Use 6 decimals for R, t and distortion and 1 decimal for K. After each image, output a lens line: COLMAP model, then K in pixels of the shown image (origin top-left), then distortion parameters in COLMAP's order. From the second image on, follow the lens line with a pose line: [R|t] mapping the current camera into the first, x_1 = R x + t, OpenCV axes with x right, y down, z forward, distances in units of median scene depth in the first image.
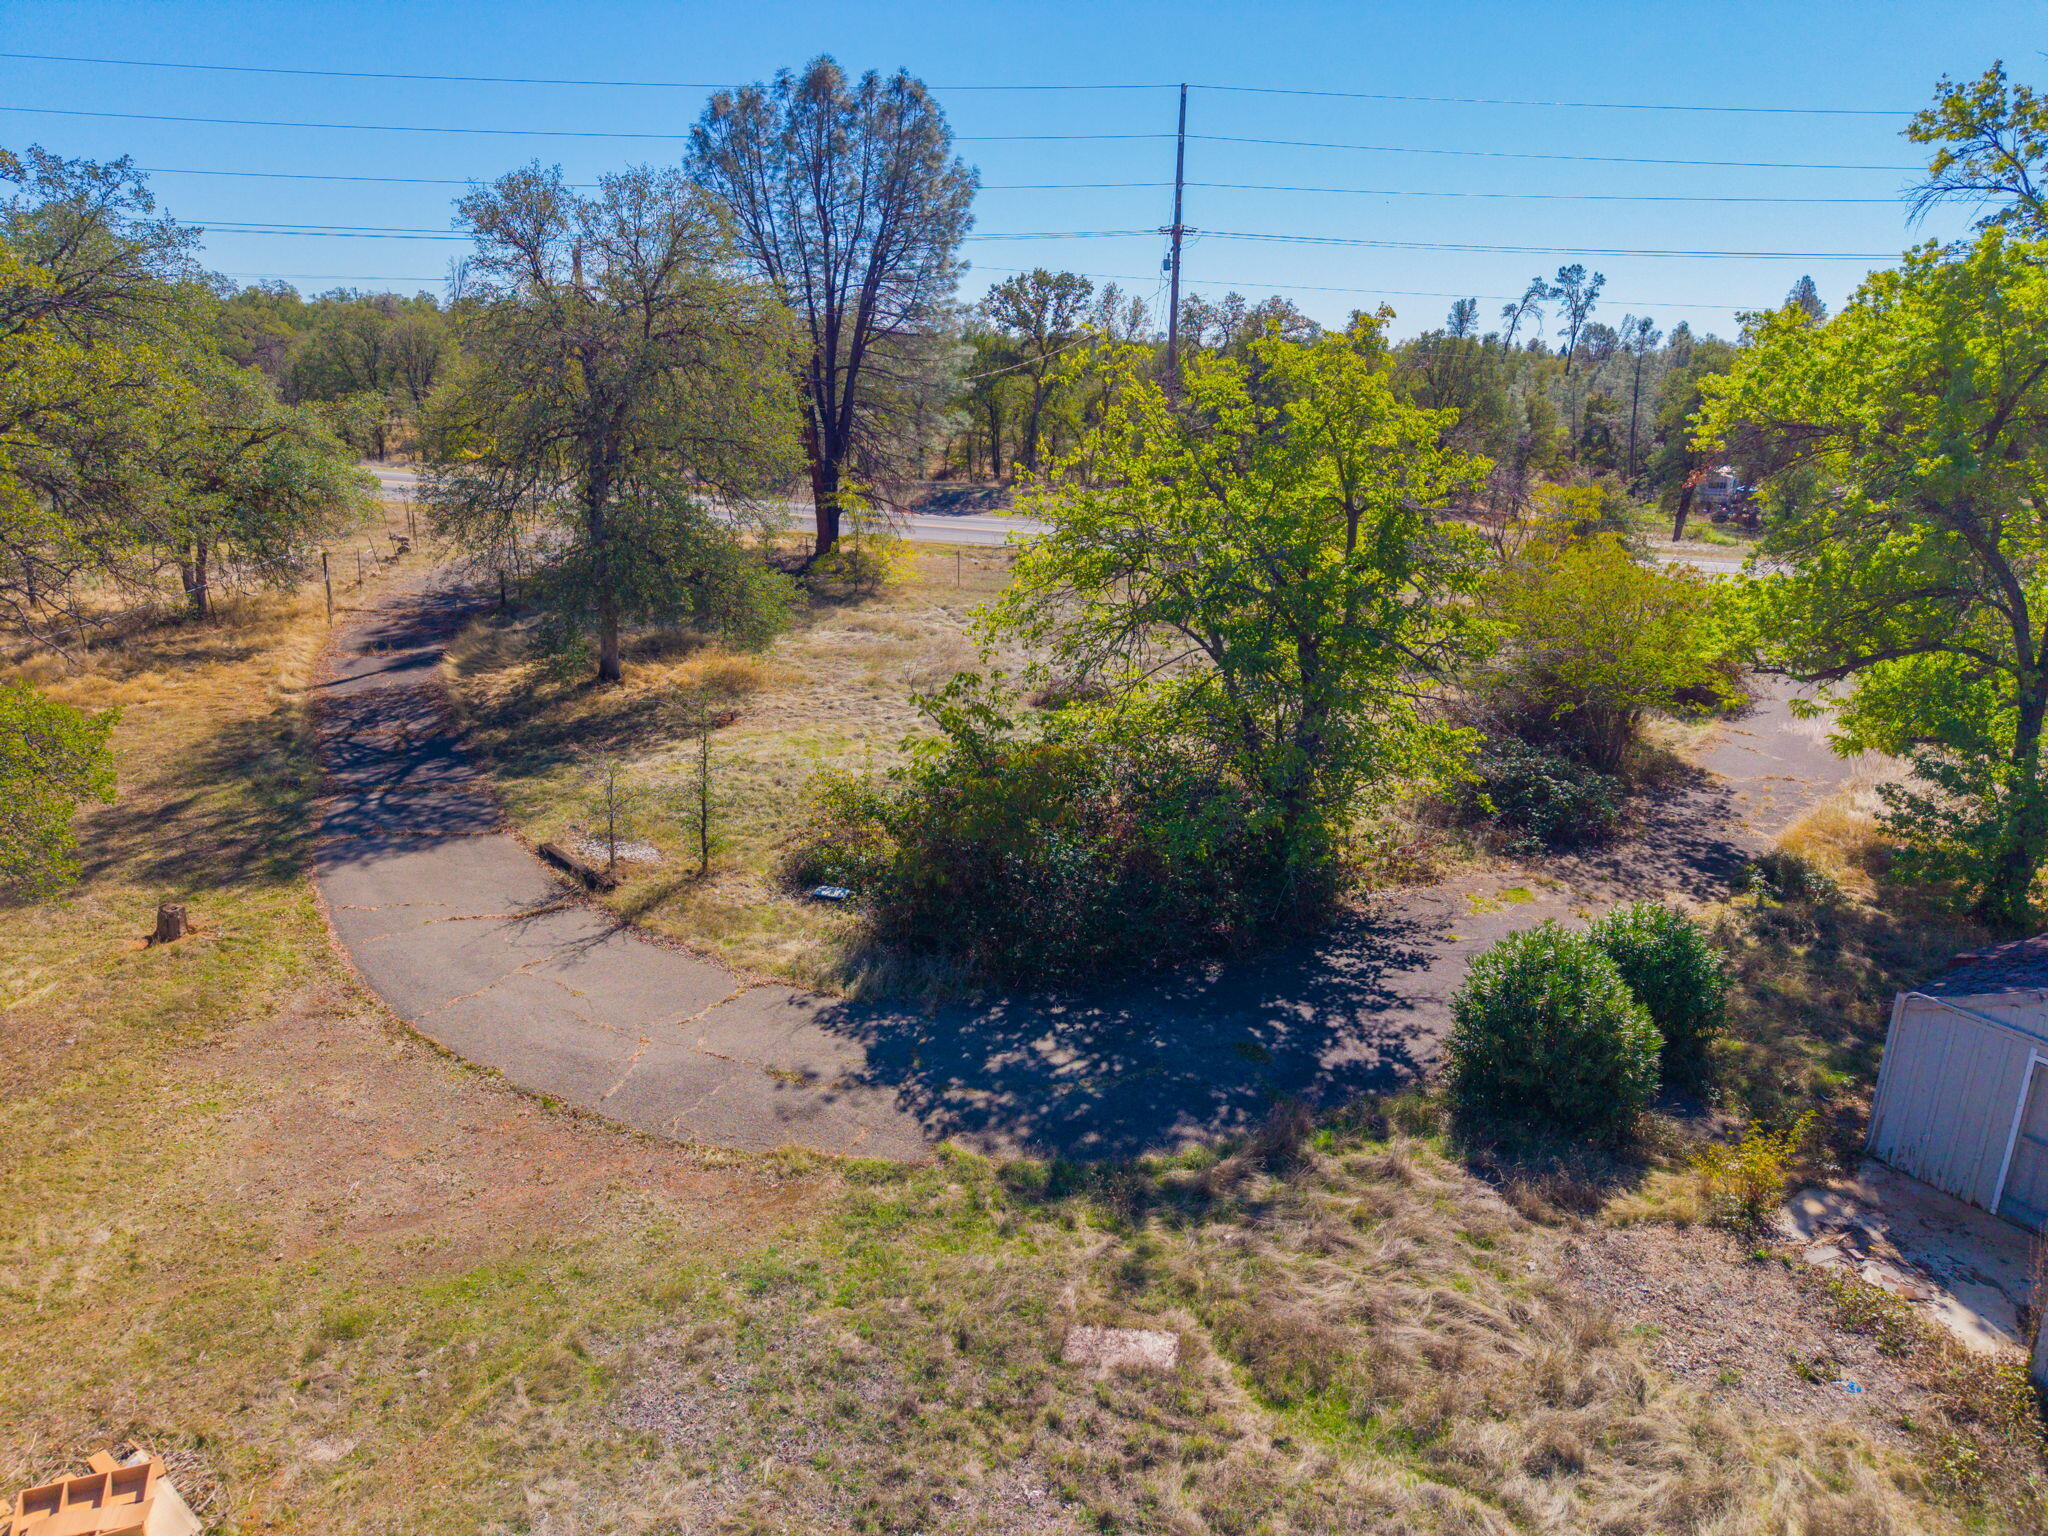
lens RADIAL K [[1360.3, 0, 1016.4], [0, 1360.3, 761.8], [0, 0, 1]] dist [0.009474, -0.008697]
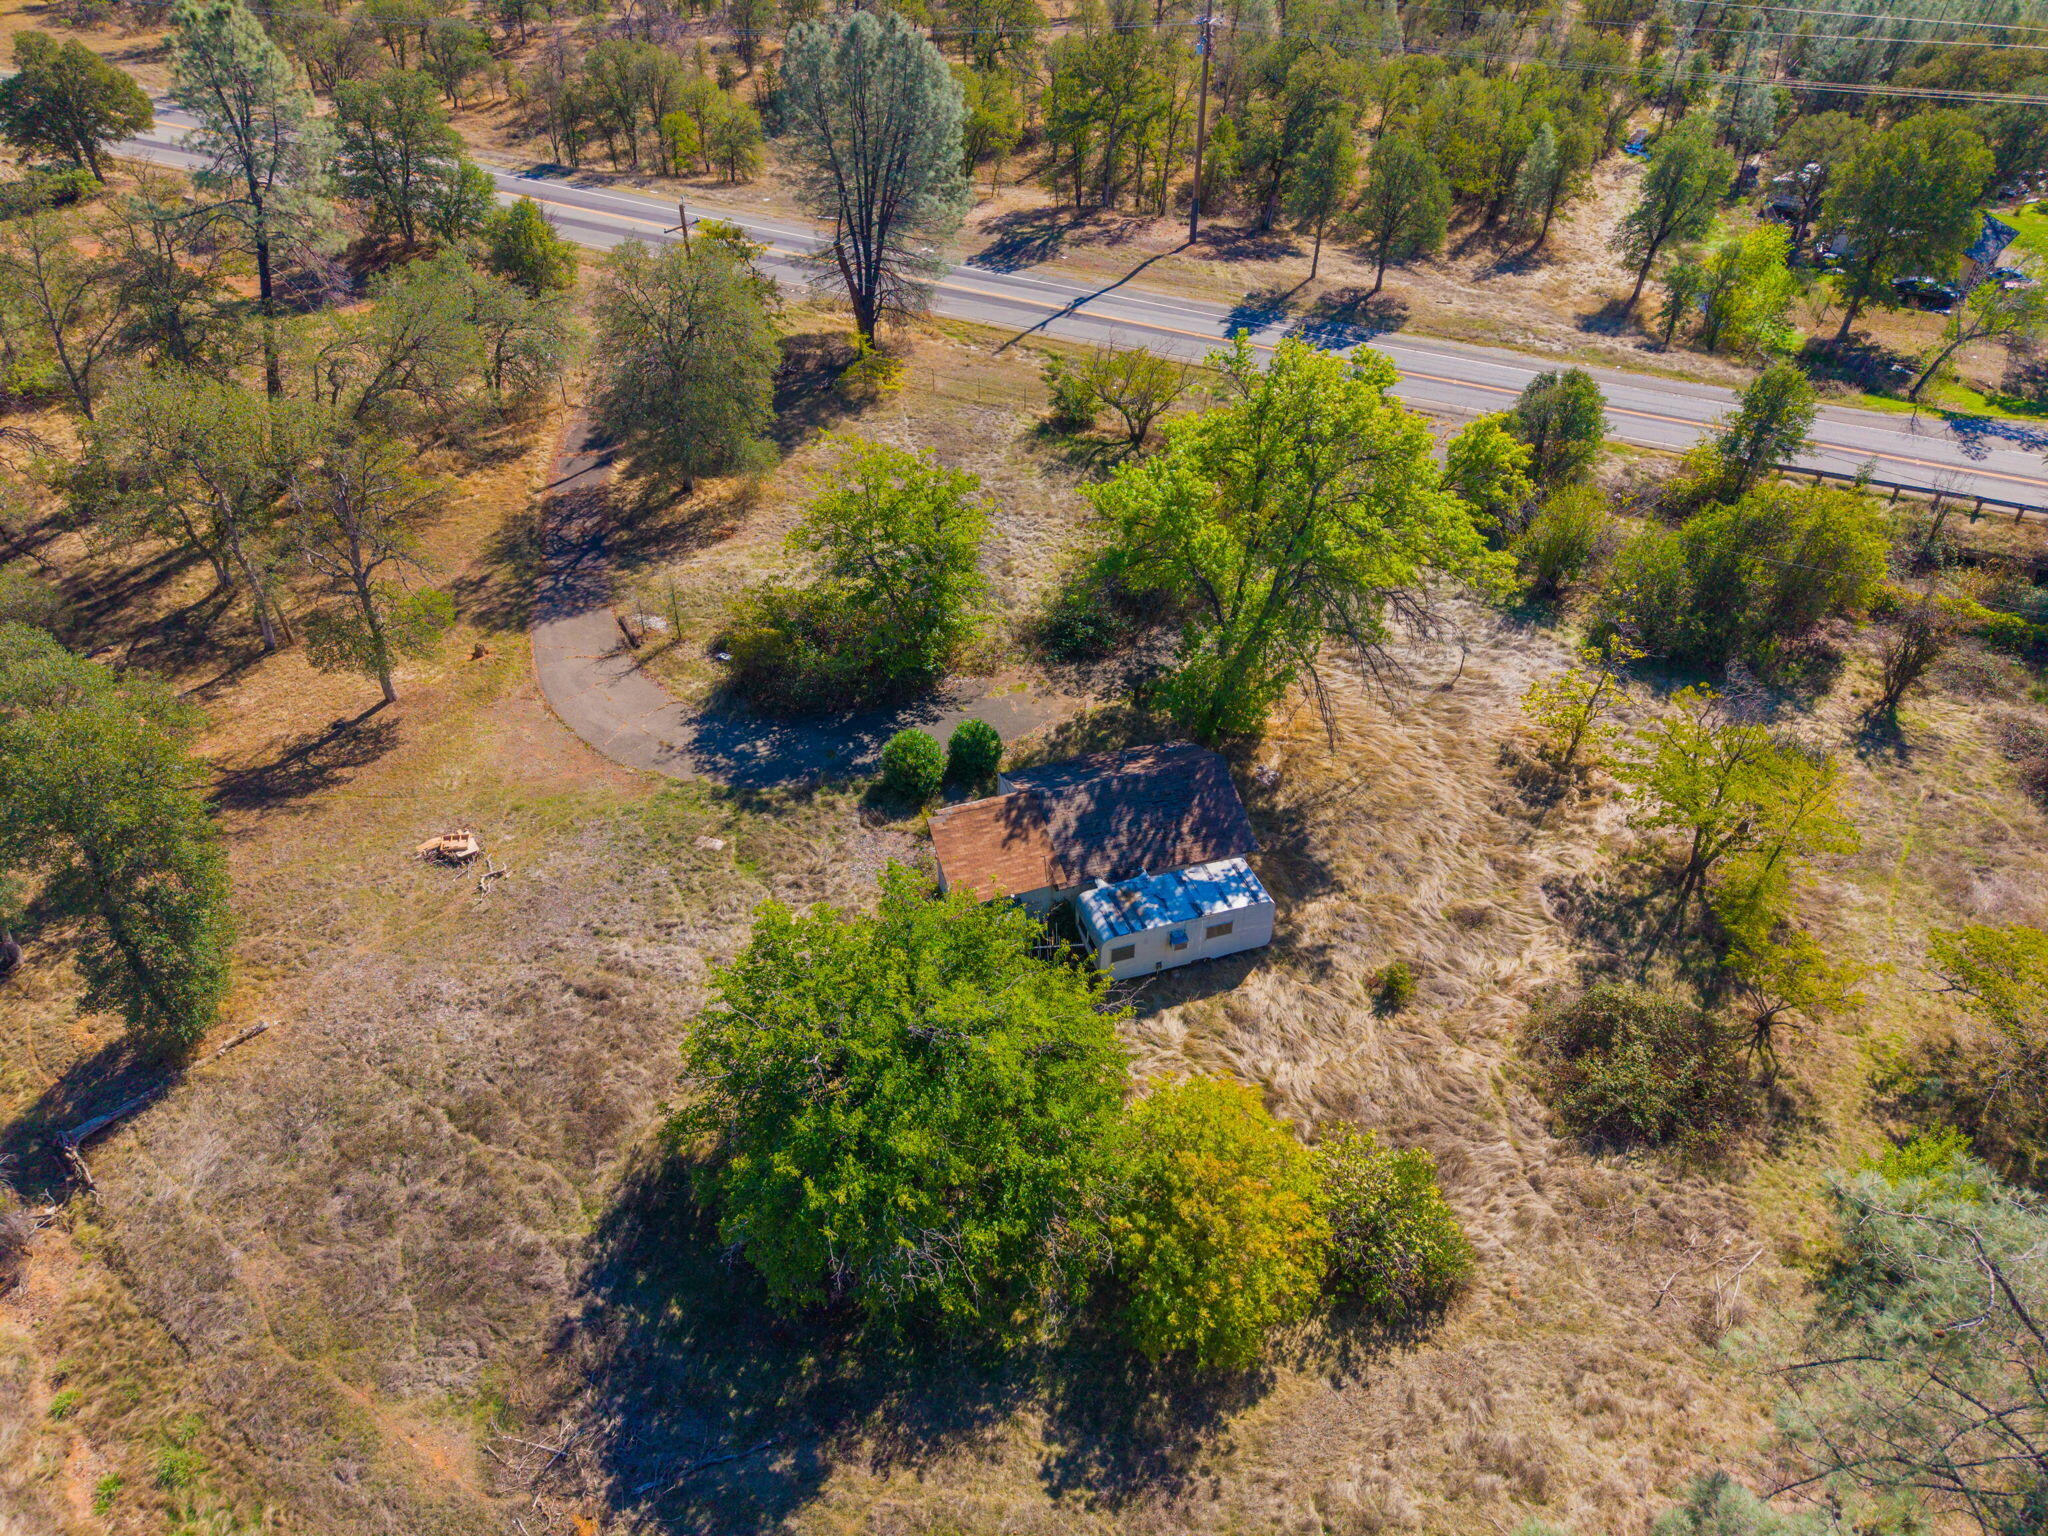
lens RADIAL K [[1360.3, 0, 1022.2], [0, 1360.3, 778.4], [0, 0, 1]] dist [0.009474, -0.008697]
pose [[0.968245, 0.138236, -0.208309, 0.935885], [-0.051217, 0.925232, 0.375929, -0.658284], [0.244701, -0.353322, 0.902931, -1.163595]]
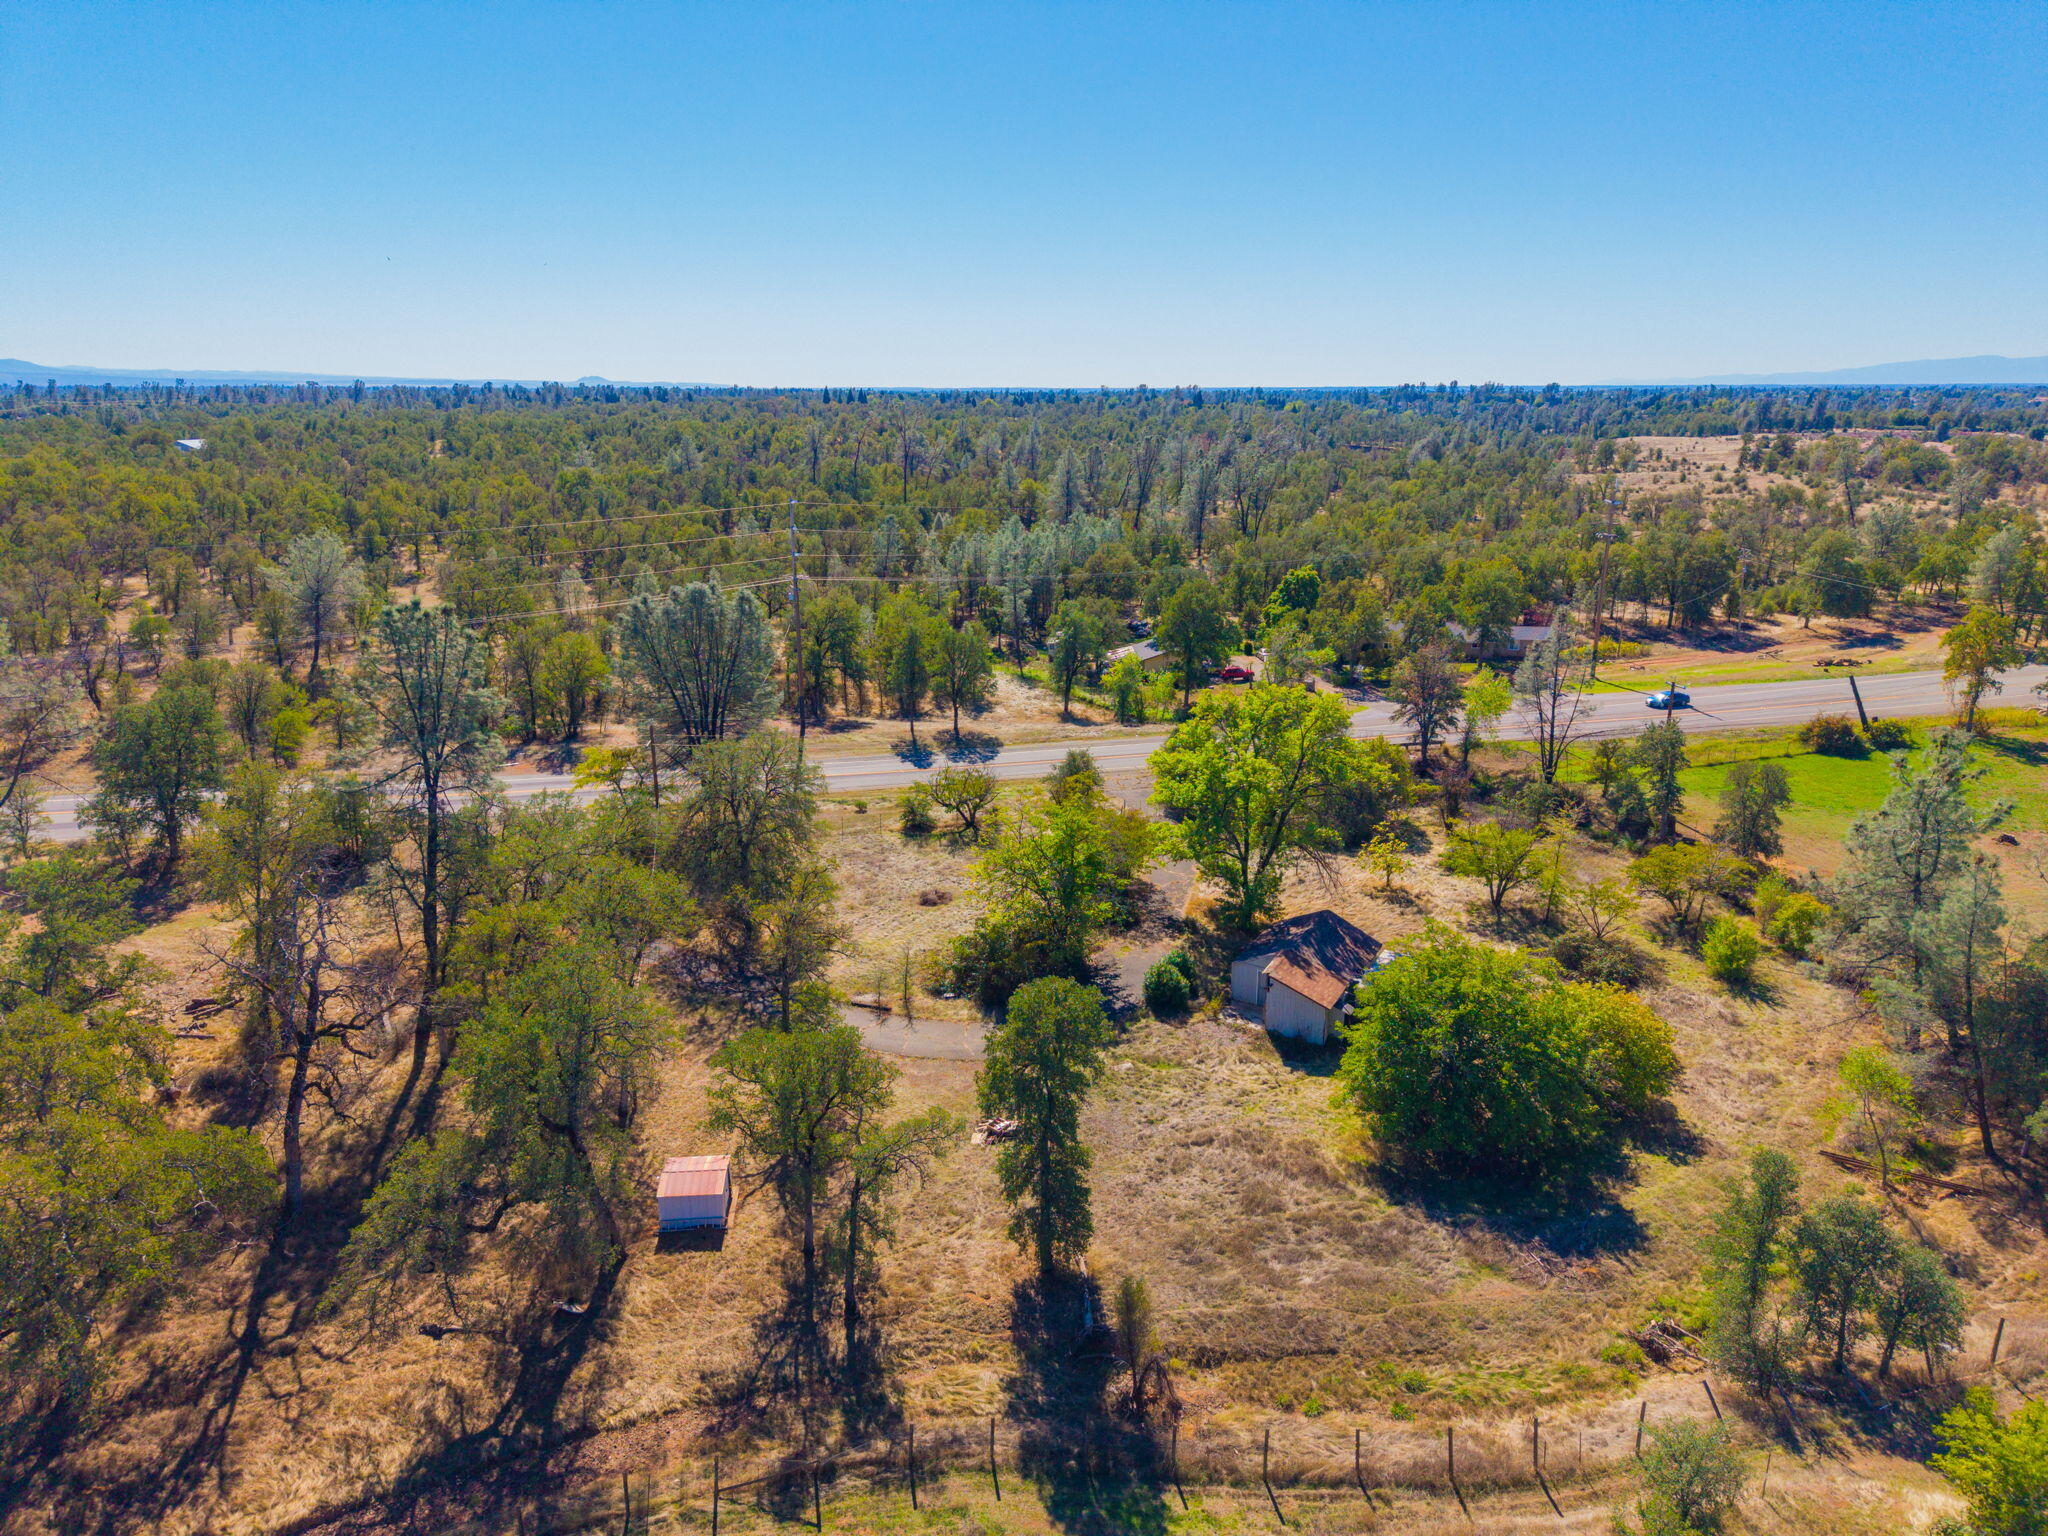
lens RADIAL K [[1360.3, 0, 1019.1], [0, 1360.3, 766.6], [0, 0, 1]] dist [0.009474, -0.008697]
pose [[0.877038, -0.144447, 0.458191, -1.392560], [0.149089, 0.988475, 0.026247, -0.497026], [-0.456702, 0.045291, 0.888466, -1.940131]]
